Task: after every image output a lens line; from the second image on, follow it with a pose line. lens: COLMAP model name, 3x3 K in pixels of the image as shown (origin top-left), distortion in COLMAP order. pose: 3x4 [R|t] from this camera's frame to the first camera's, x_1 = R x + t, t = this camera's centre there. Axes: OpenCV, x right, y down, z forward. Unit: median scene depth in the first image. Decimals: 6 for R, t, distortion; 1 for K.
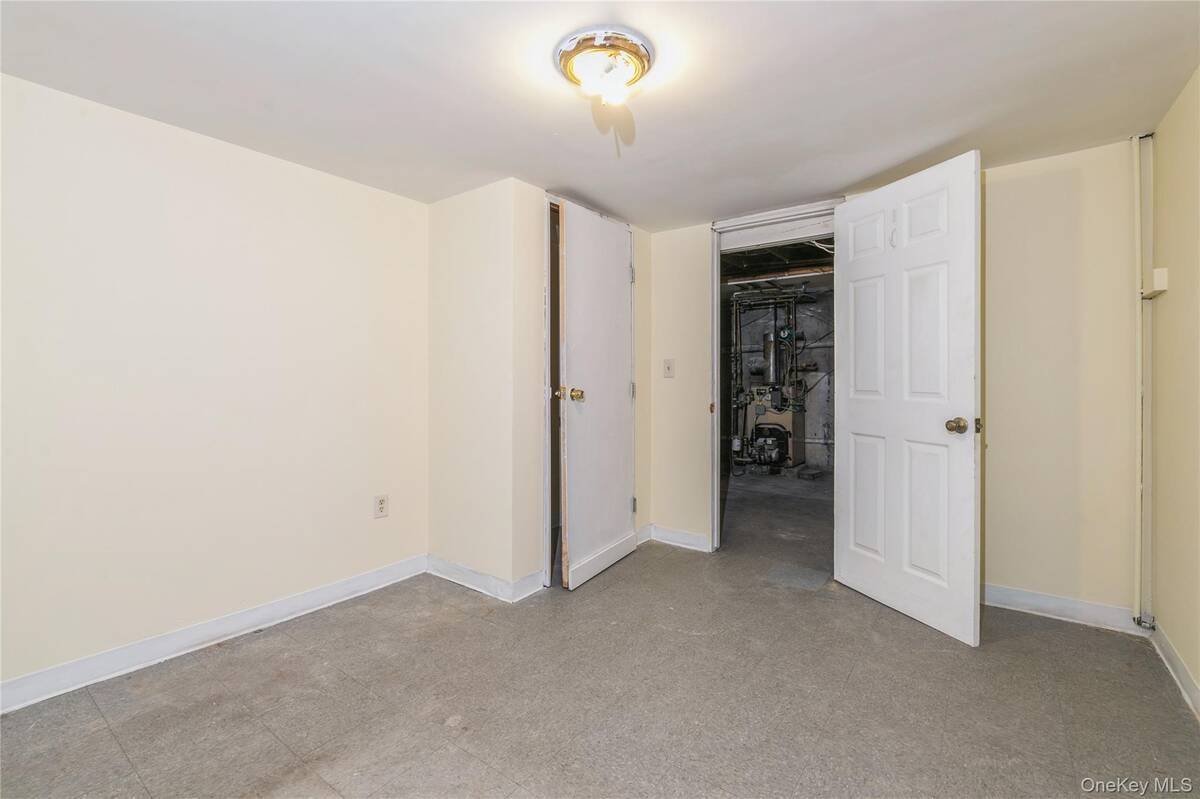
lens RADIAL K [[526.5, 0, 599.3], [0, 526.5, 389.2], [0, 0, 1]] dist [0.002305, -0.000386]
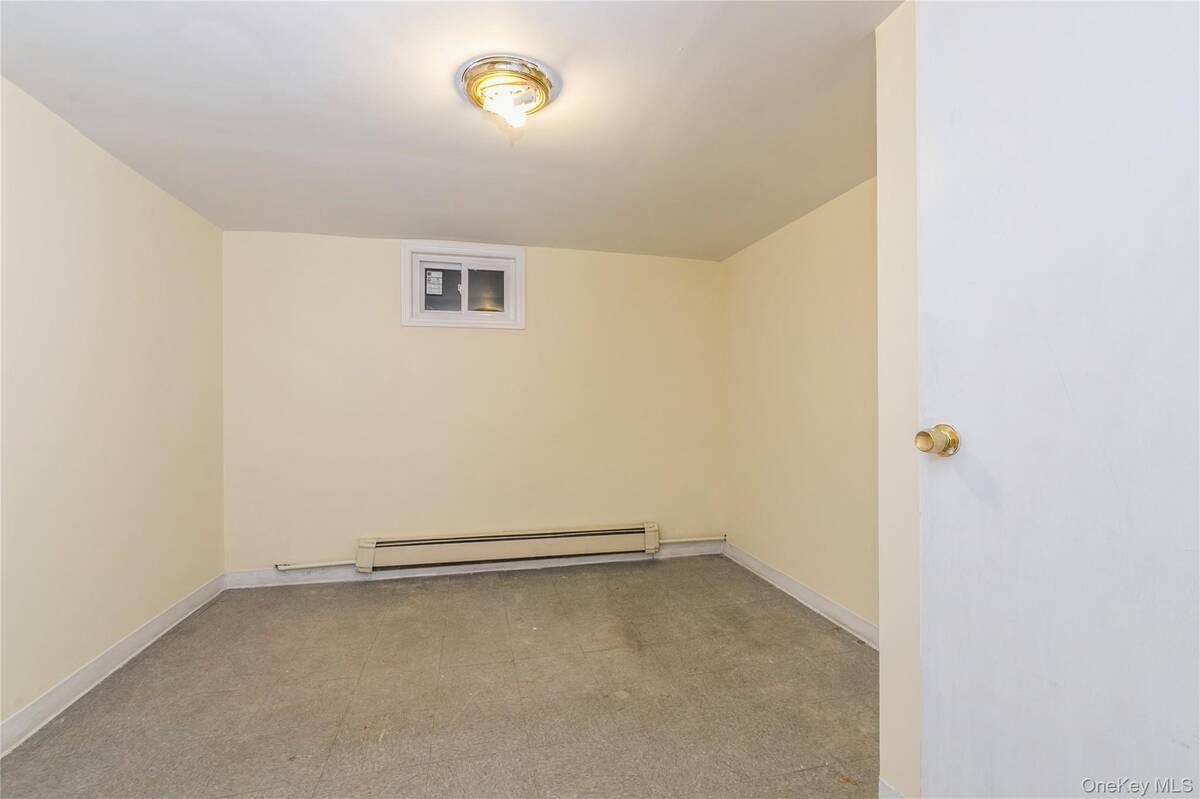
lens RADIAL K [[526.5, 0, 599.0], [0, 526.5, 398.1], [0, 0, 1]] dist [0.002305, -0.000386]
pose [[-0.629282, -0.004965, -0.777161, 0.616792], [-0.014562, 0.999879, 0.005404, -0.025041], [0.777041, 0.014718, -0.629278, 1.576908]]
